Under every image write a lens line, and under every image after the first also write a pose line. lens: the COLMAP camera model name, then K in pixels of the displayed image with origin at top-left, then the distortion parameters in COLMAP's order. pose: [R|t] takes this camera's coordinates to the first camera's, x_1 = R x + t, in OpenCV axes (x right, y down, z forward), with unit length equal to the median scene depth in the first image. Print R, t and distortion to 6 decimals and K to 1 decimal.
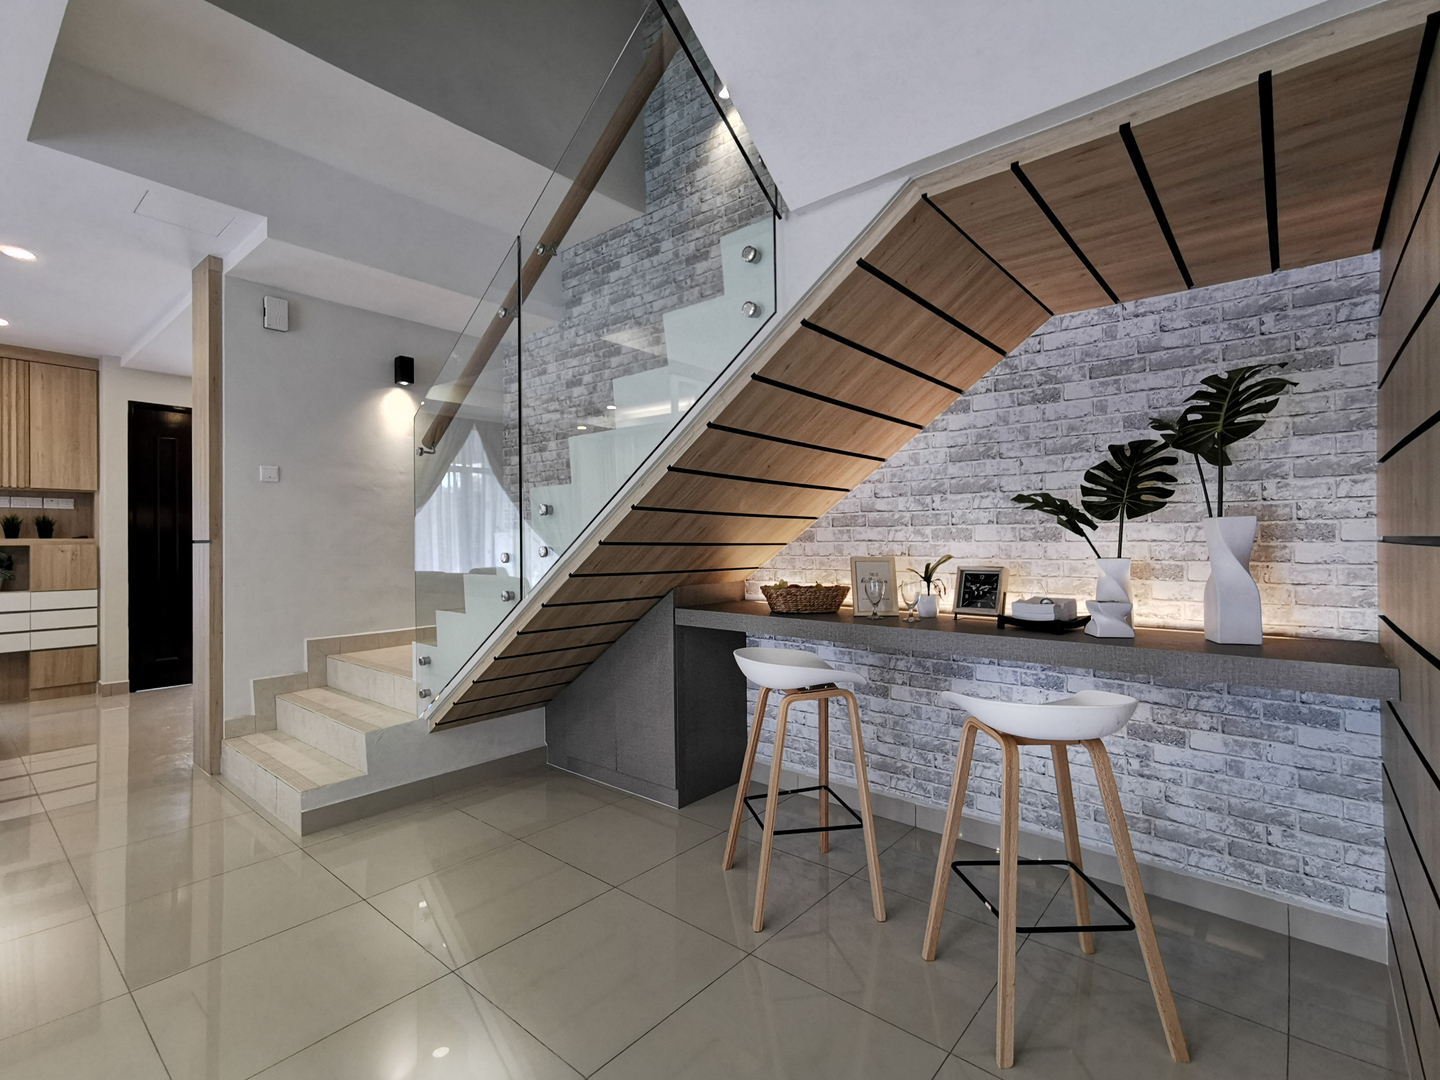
lens RADIAL K [[679.6, 0, 717.3], [0, 679.6, 538.6], [0, 0, 1]] dist [-0.000145, 0.011802]
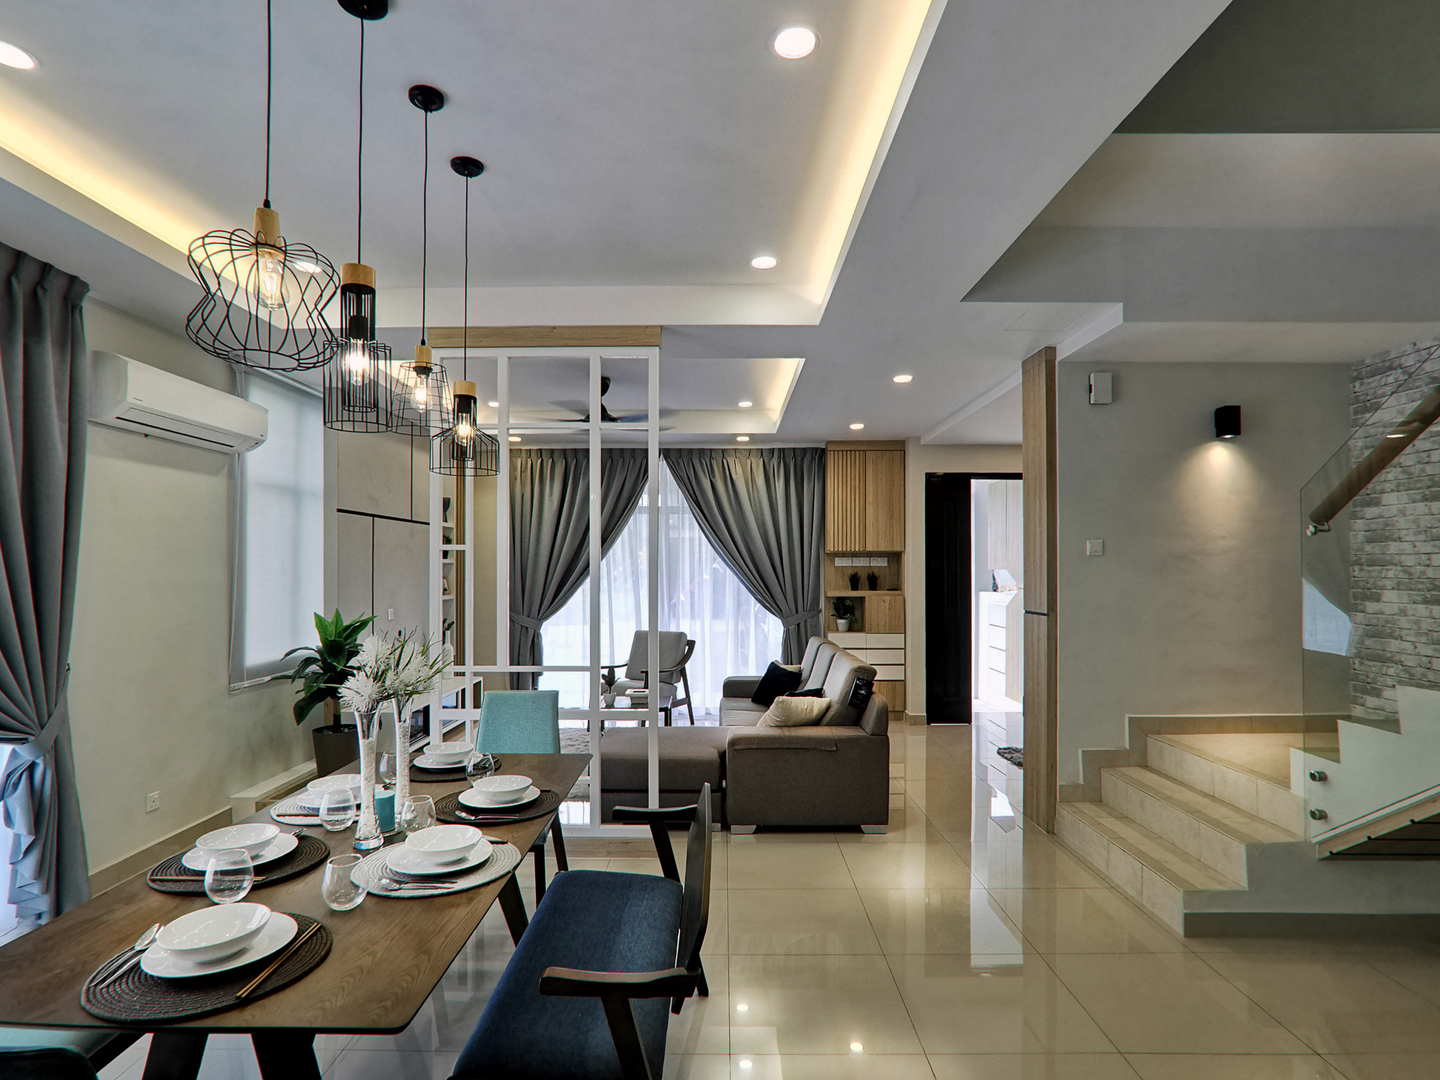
lens RADIAL K [[759.9, 0, 736.8], [0, 759.9, 565.4], [0, 0, 1]] dist [-0.003738, 0.000055]
pose [[0.663464, 0.001455, -0.748207, -0.160221], [-0.002384, 0.999997, -0.000169, -0.064533], [0.748204, 0.001896, 0.663466, -0.138643]]
